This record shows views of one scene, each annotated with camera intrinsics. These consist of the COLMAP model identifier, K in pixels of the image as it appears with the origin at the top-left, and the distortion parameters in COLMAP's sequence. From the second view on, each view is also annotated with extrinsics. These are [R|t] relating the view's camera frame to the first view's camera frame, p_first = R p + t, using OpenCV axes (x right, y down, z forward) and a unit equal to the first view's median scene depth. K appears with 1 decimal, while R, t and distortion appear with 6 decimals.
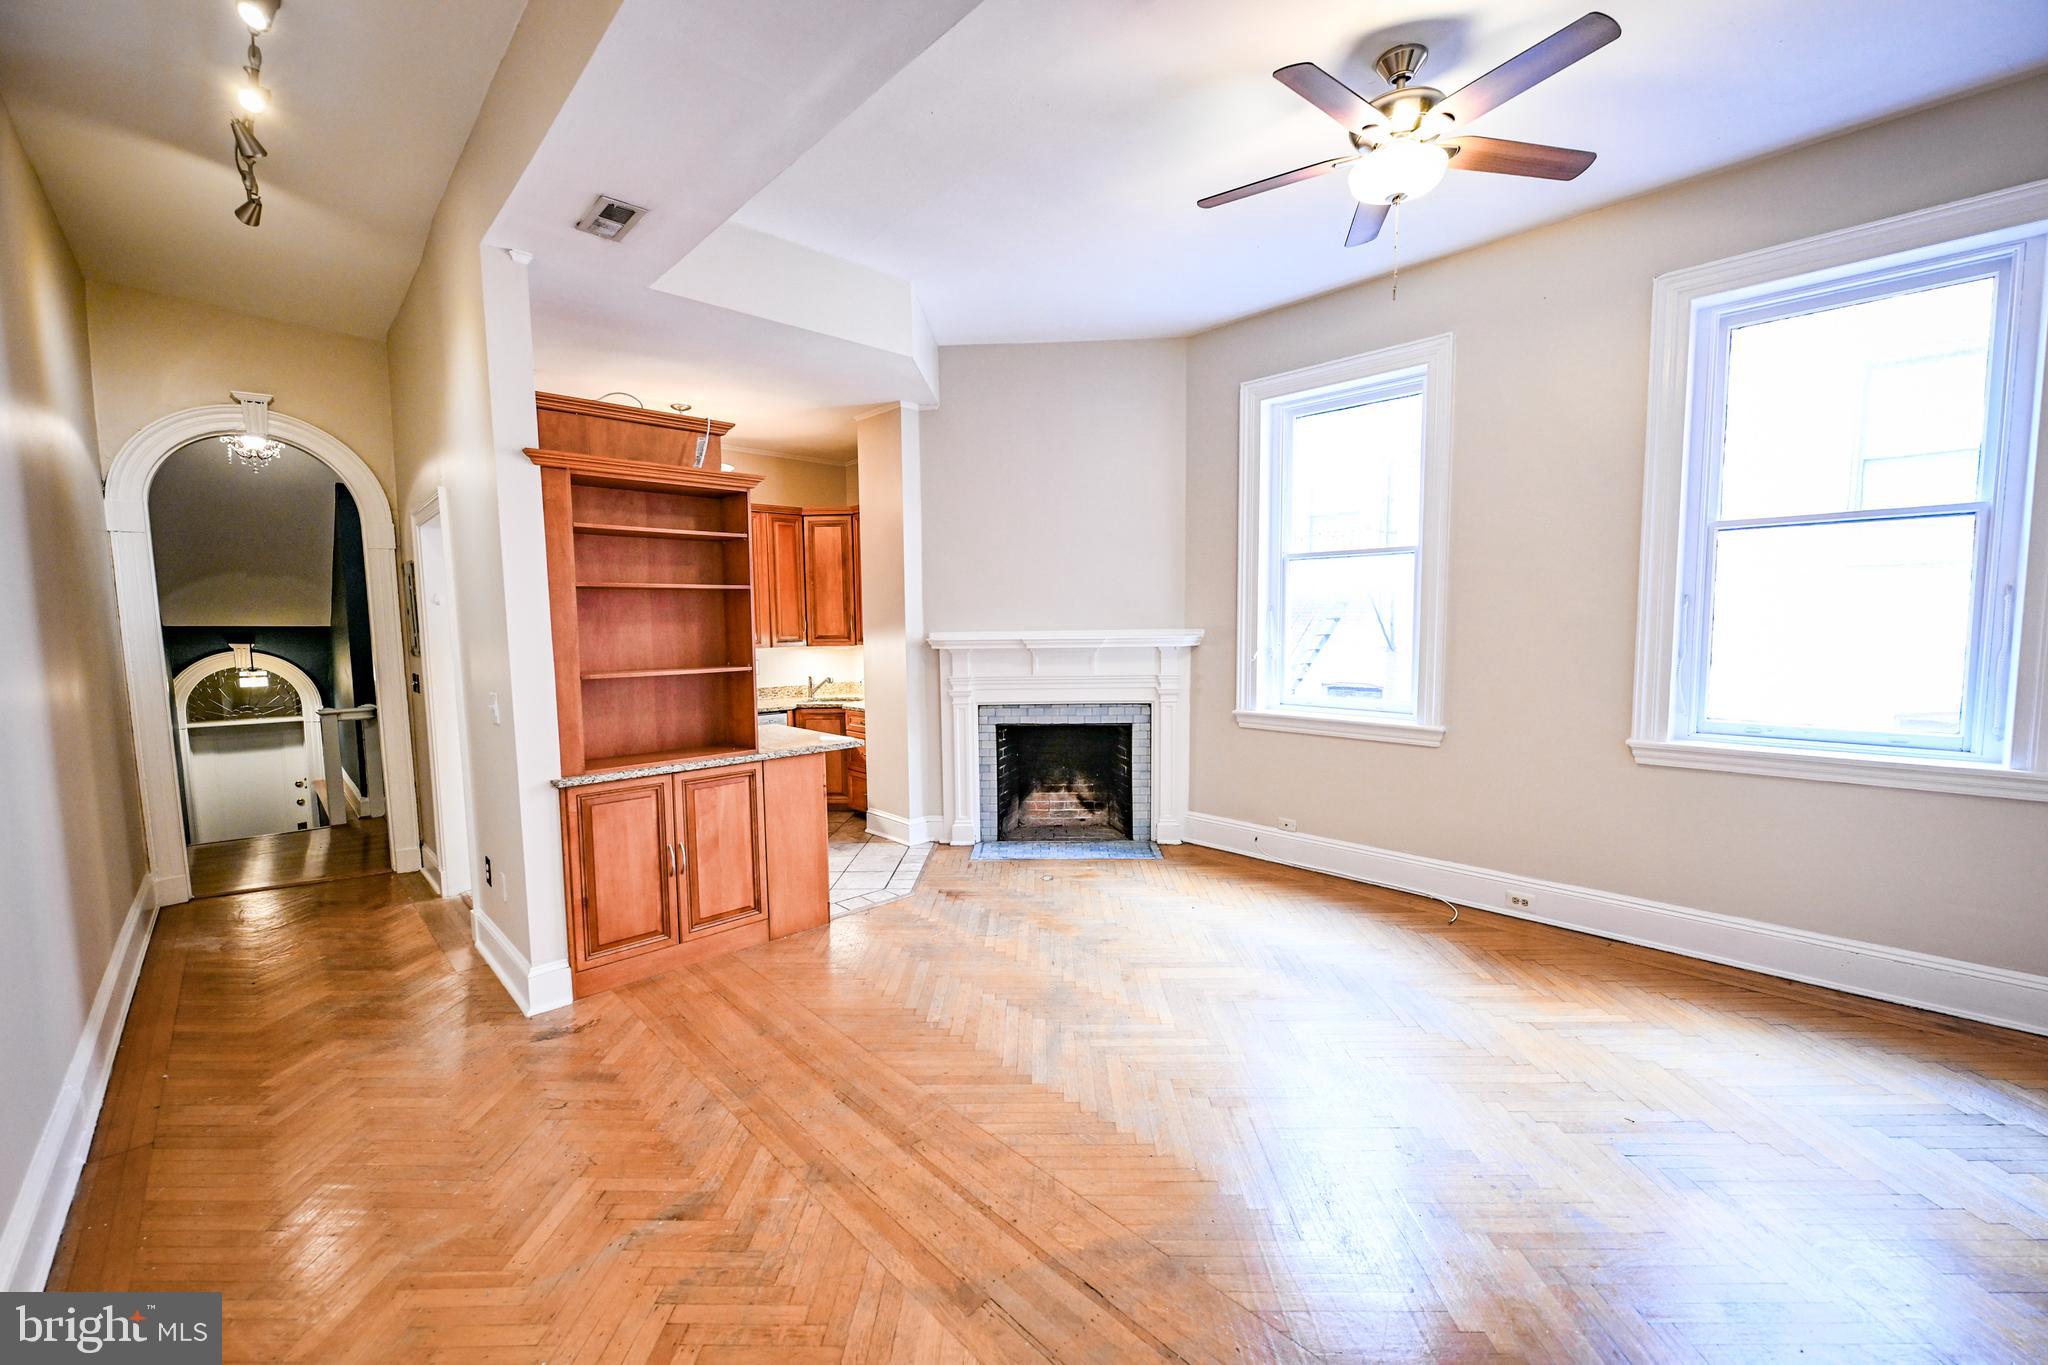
lens RADIAL K [[809.0, 0, 1020.8], [0, 809.0, 683.4], [0, 0, 1]] dist [0.001503, -0.000110]
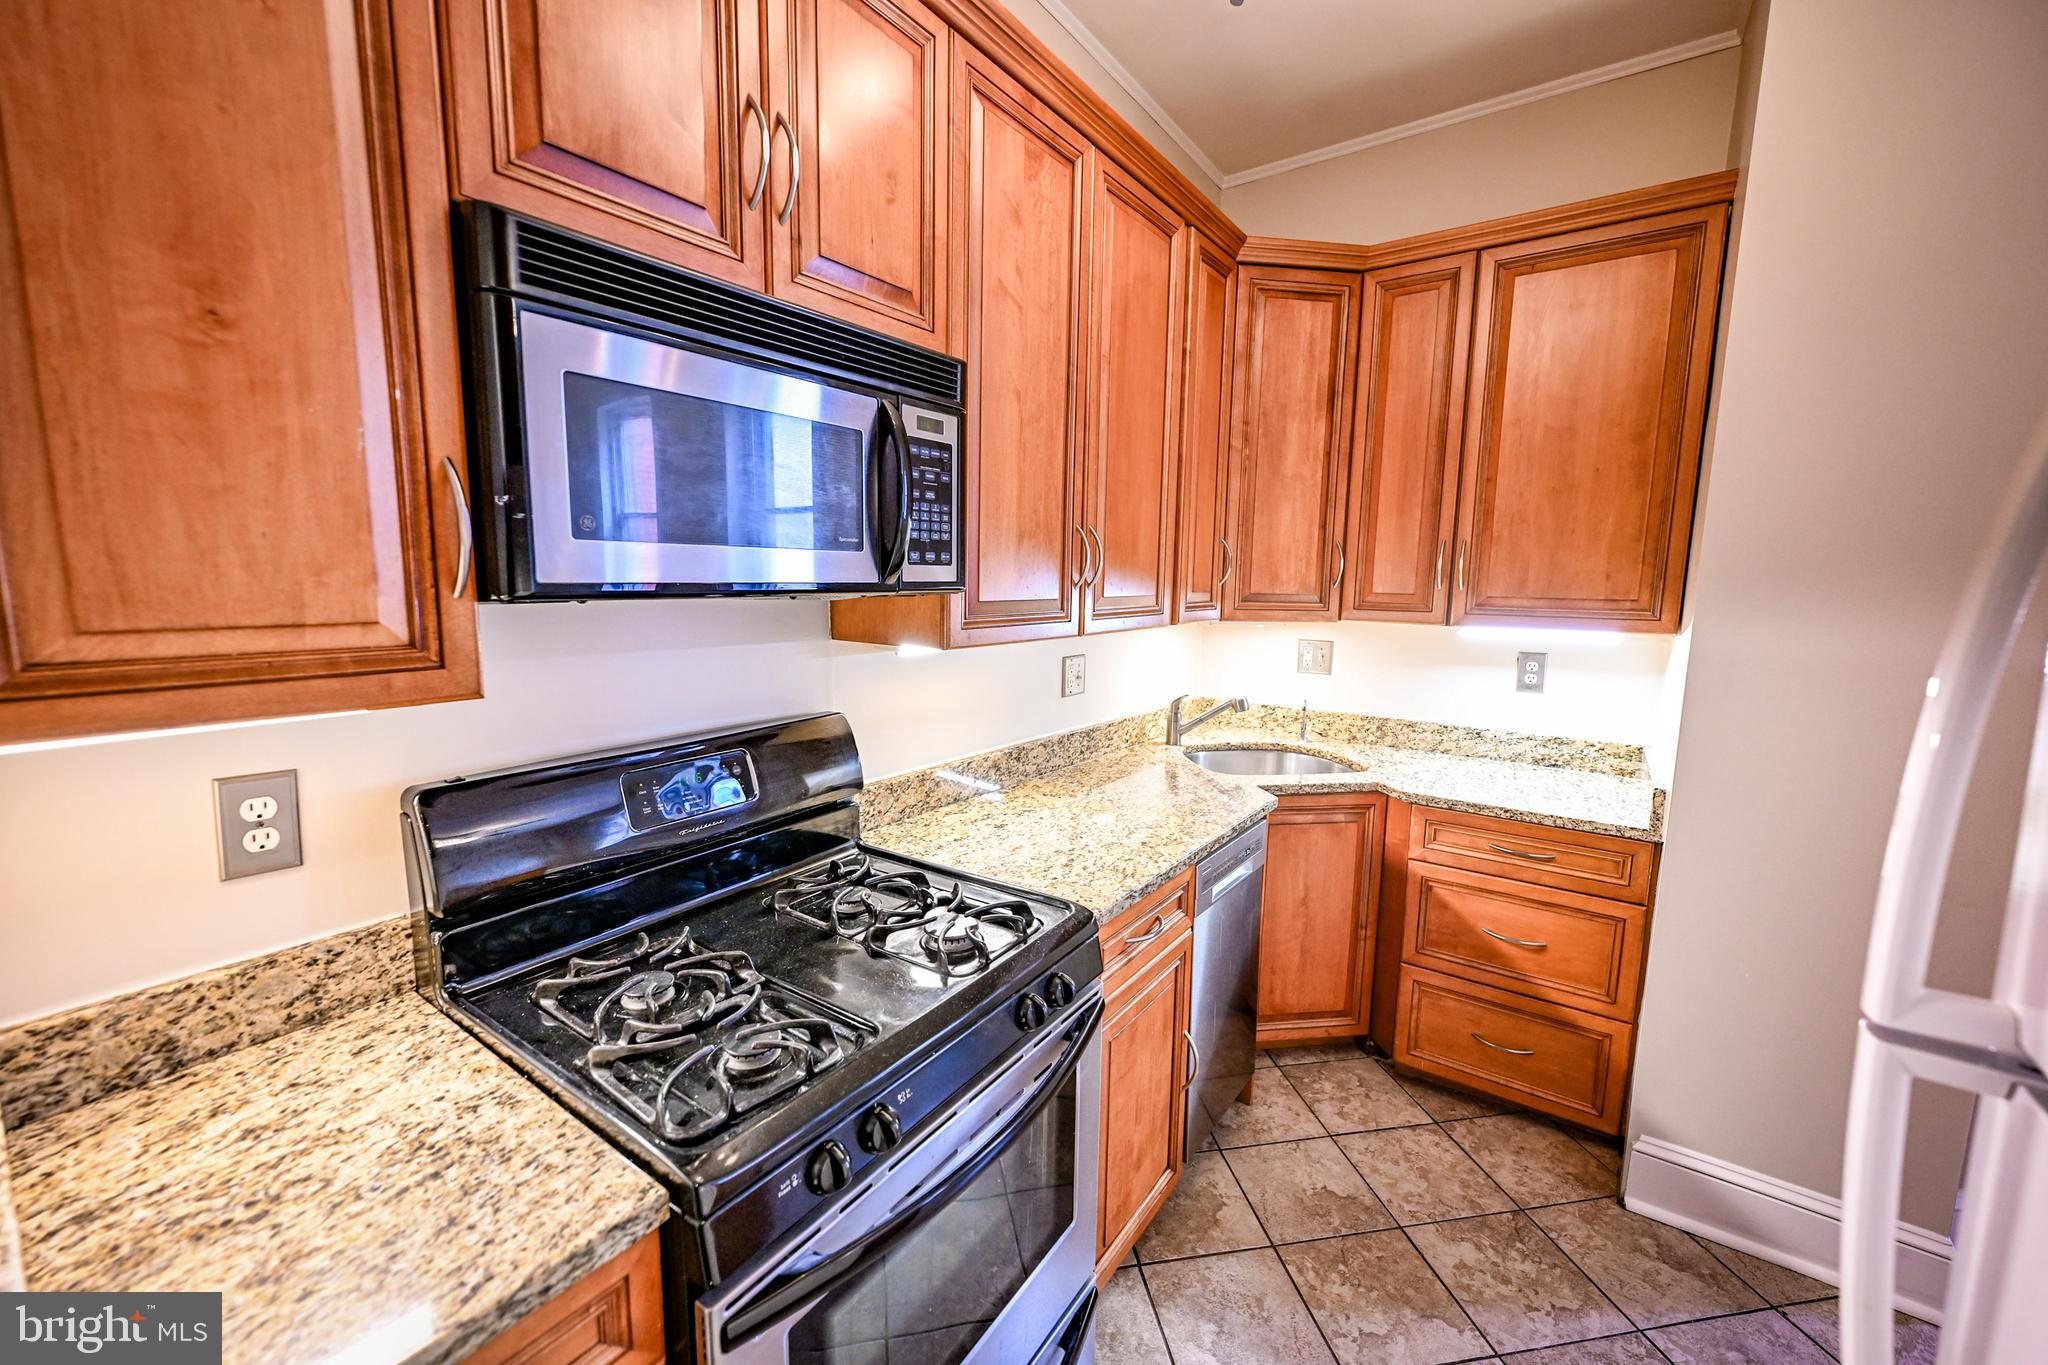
lens RADIAL K [[803.5, 0, 1020.4], [0, 803.5, 681.1], [0, 0, 1]] dist [-0.002730, -0.000623]
pose [[0.981860, 0.002812, 0.189588, -0.527778], [-0.012773, 0.998600, 0.051336, -0.043939], [-0.189179, -0.052826, 0.980521, 0.794742]]
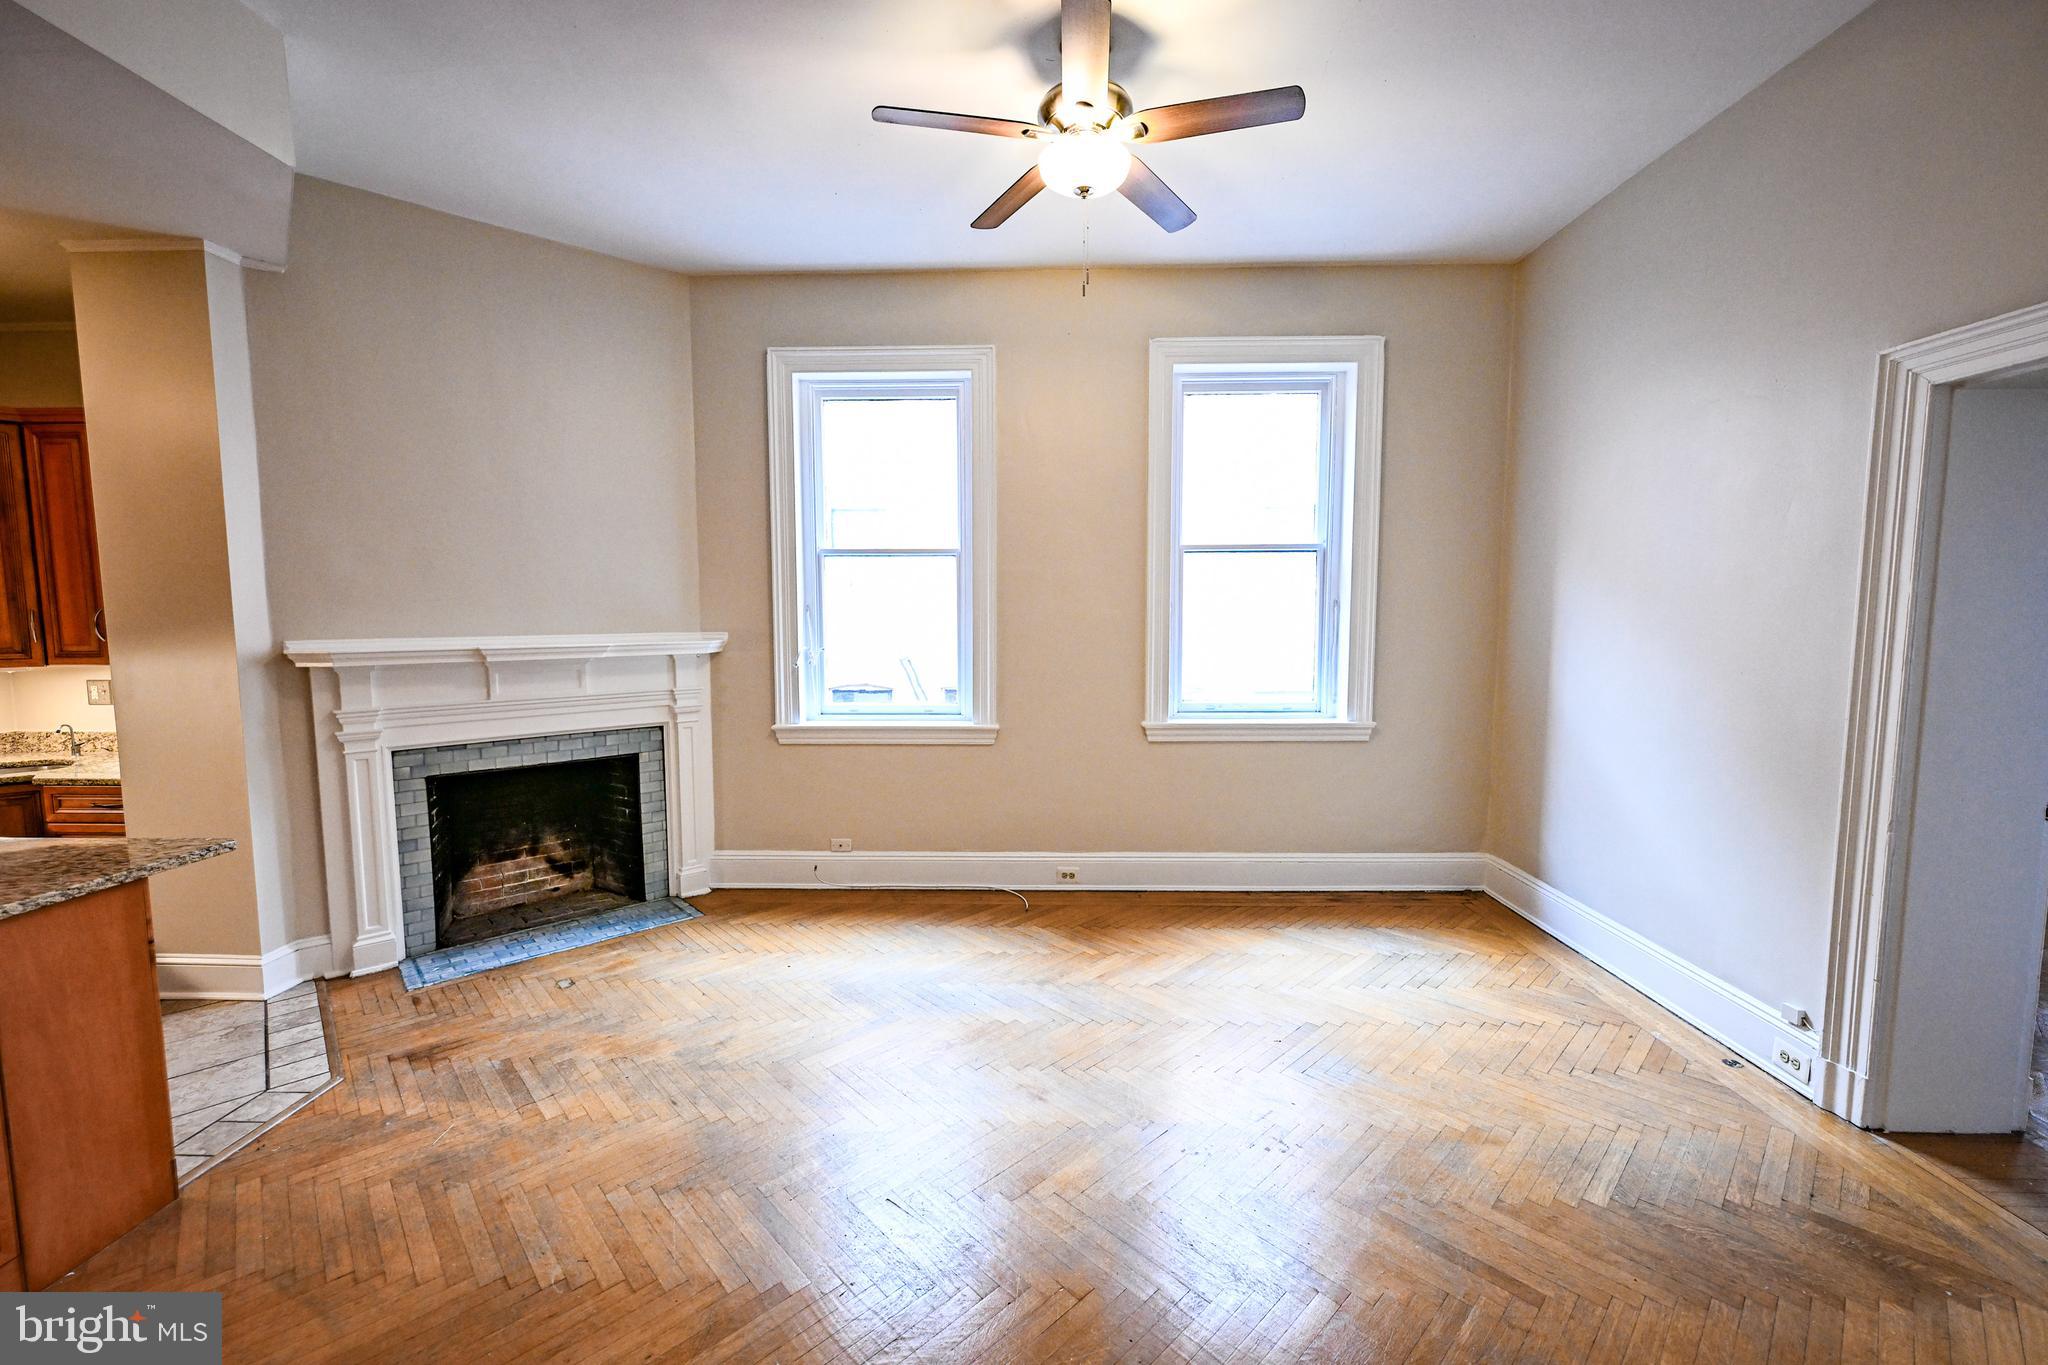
lens RADIAL K [[821.9, 0, 1015.5], [0, 821.9, 684.3], [0, 0, 1]] dist [0.000359, -0.000080]
pose [[0.712037, -0.050988, 0.700288, -0.156516], [0.051704, 0.998460, 0.020127, -0.014237], [-0.700236, 0.021877, 0.713576, 0.177002]]
